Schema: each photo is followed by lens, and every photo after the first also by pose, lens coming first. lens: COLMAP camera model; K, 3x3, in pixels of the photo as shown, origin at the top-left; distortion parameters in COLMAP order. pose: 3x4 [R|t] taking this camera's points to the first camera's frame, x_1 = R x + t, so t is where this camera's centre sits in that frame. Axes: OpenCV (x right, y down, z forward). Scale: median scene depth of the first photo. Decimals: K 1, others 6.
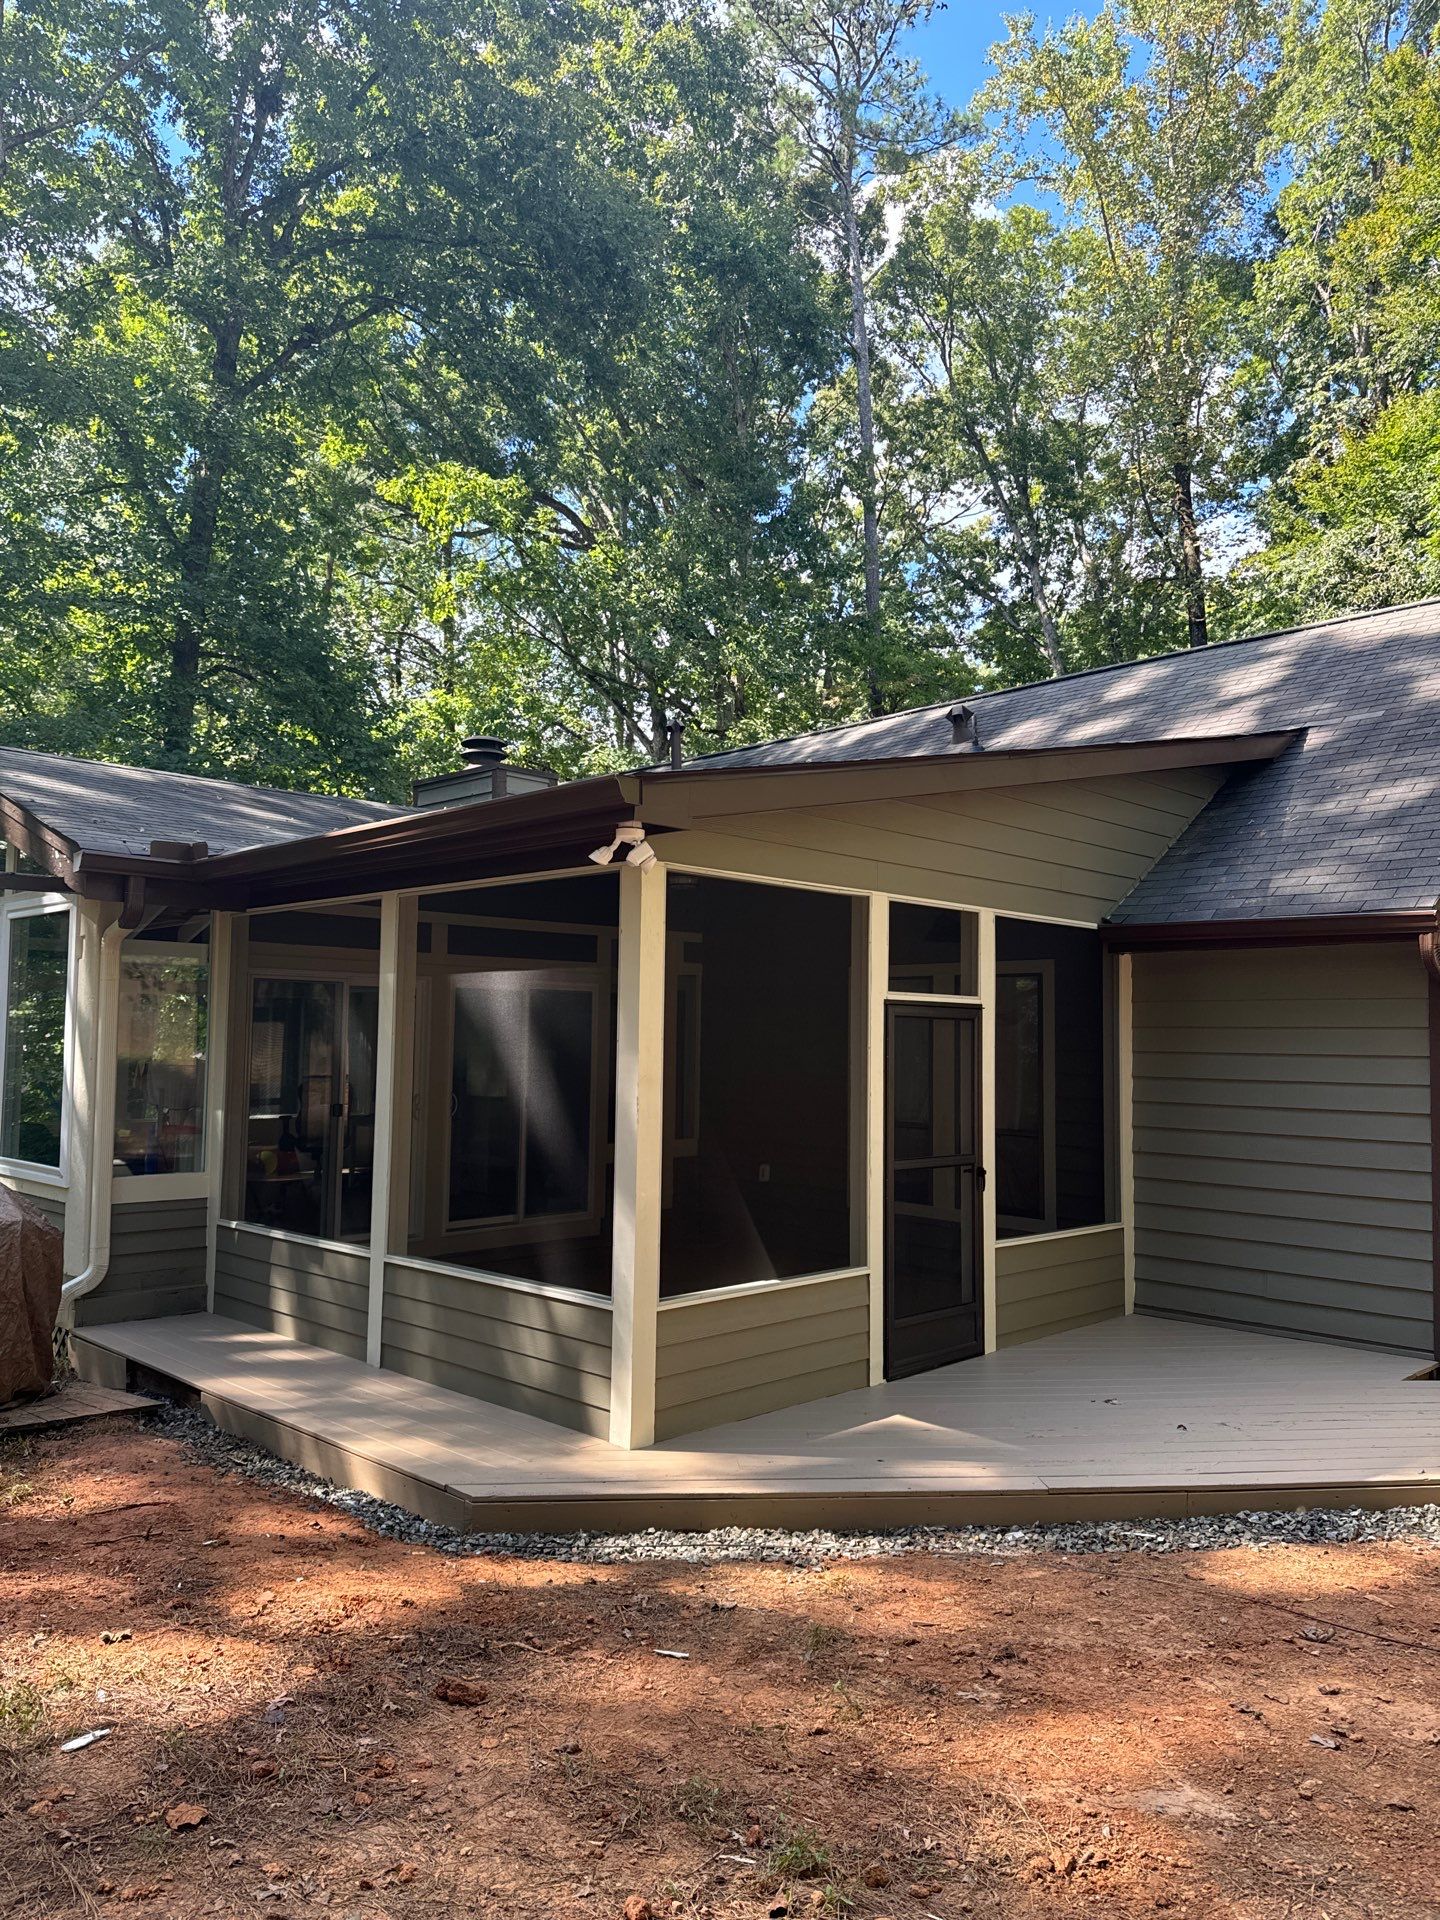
lens RADIAL K [[1358.0, 0, 721.2], [0, 1358.0, 969.4], [0, 0, 1]] dist [0.054182, -0.051634]
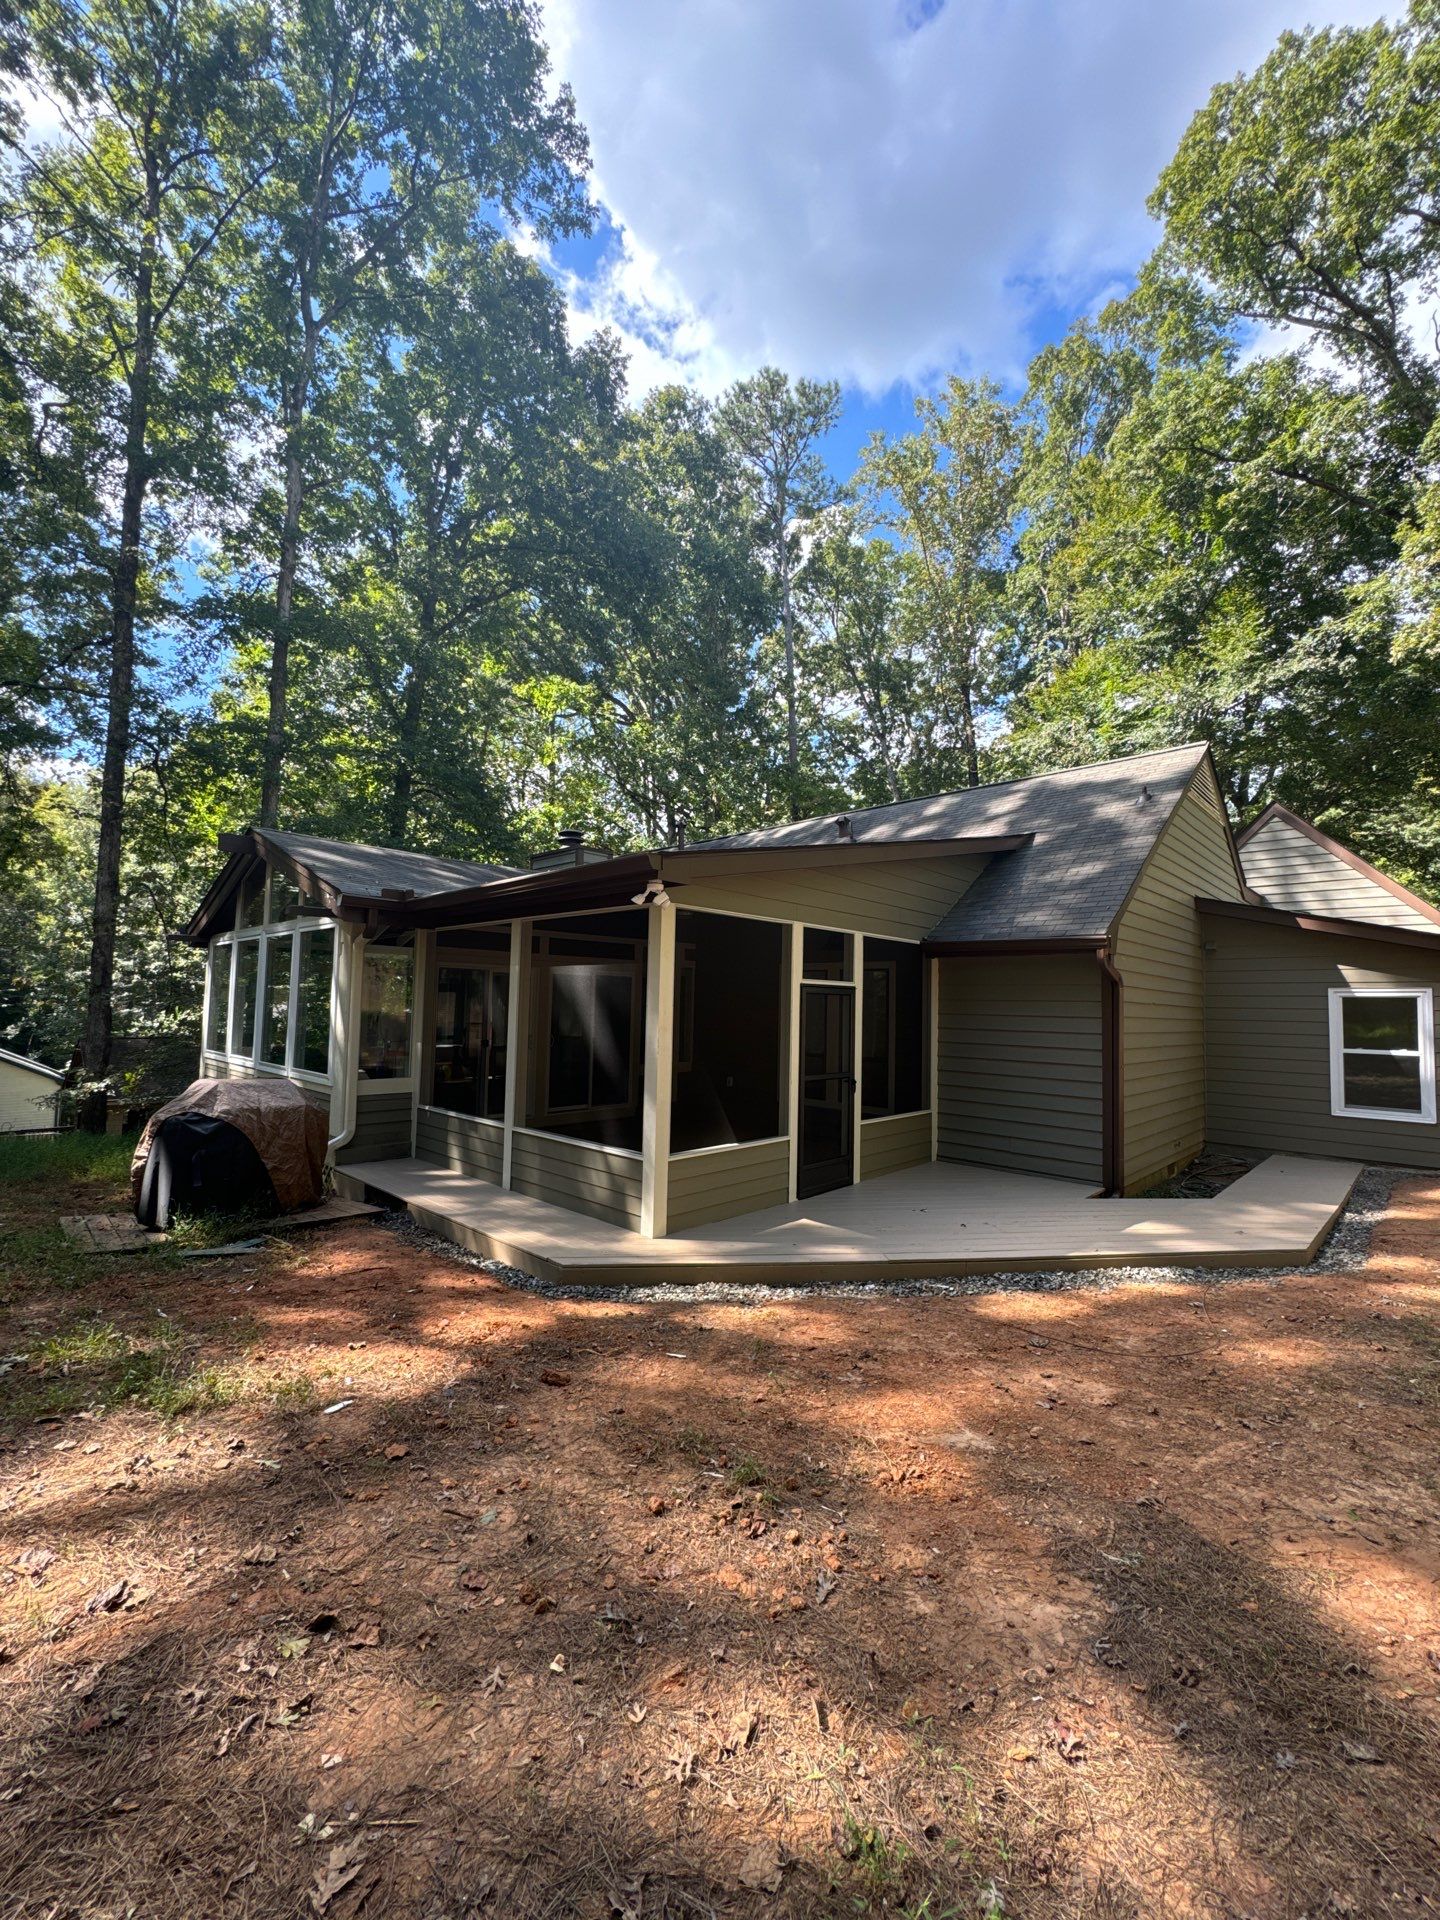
lens RADIAL K [[767.5, 0, 722.8], [0, 767.5, 972.4], [0, 0, 1]] dist [-0.005597, 0.000257]
pose [[0.999684, 0.009528, 0.023272, -0.001764], [-0.009789, 0.999890, 0.011111, -0.001473], [-0.023164, -0.011336, 0.999667, 0.011459]]
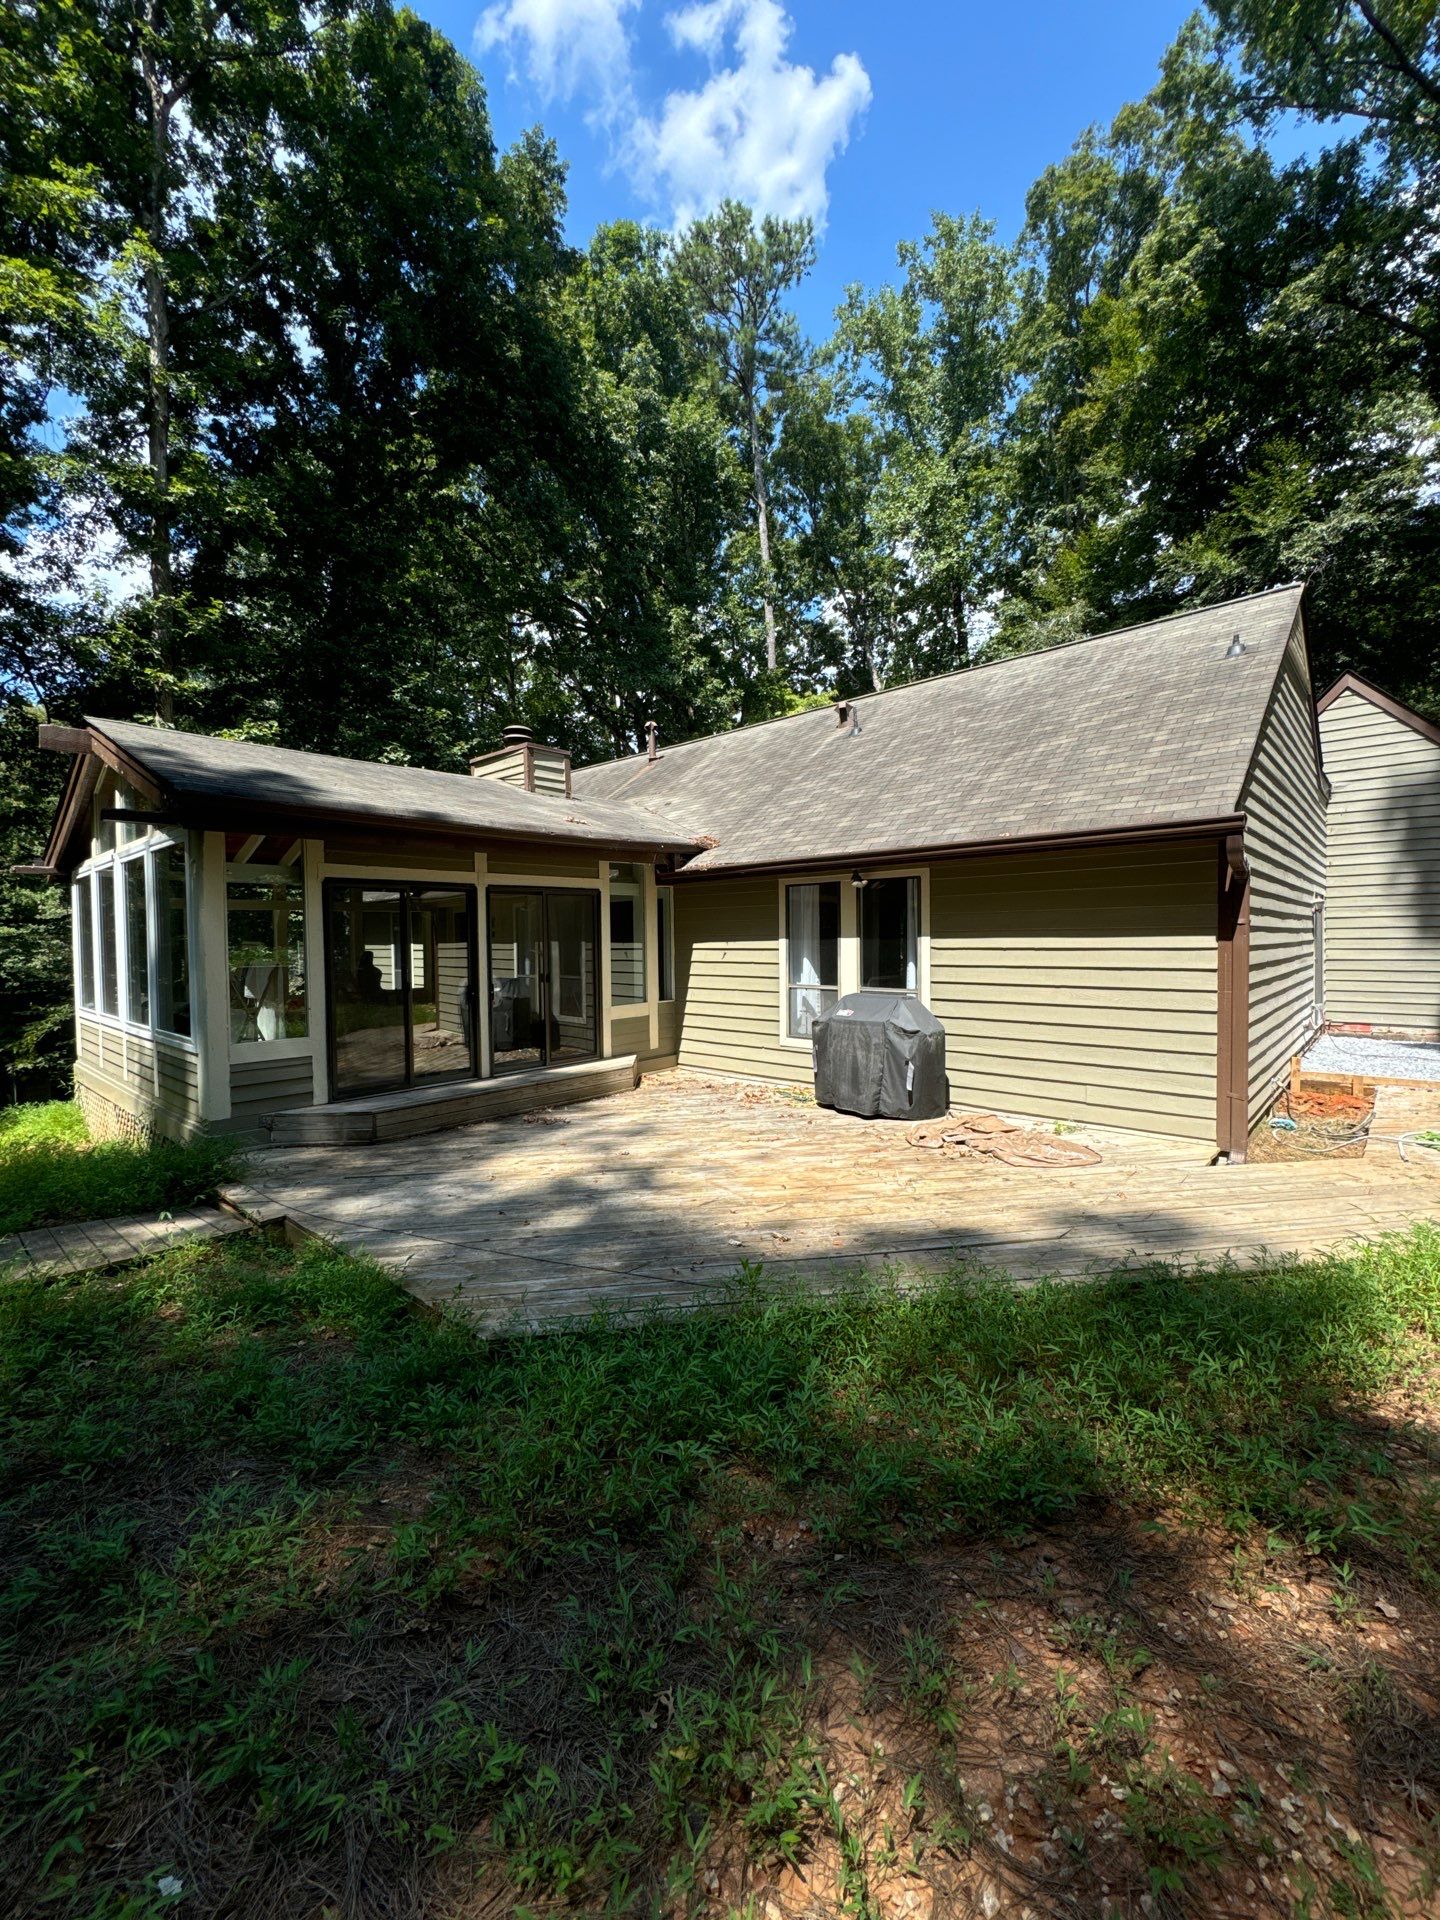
lens RADIAL K [[767.5, 0, 719.6], [0, 767.5, 958.5], [0, 0, 1]] dist [-0.005597, 0.000257]
pose [[0.998680, -0.026400, 0.044063, 0.001908], [0.022709, 0.996352, 0.082264, 0.016210], [-0.046074, -0.081155, 0.995636, 0.210330]]
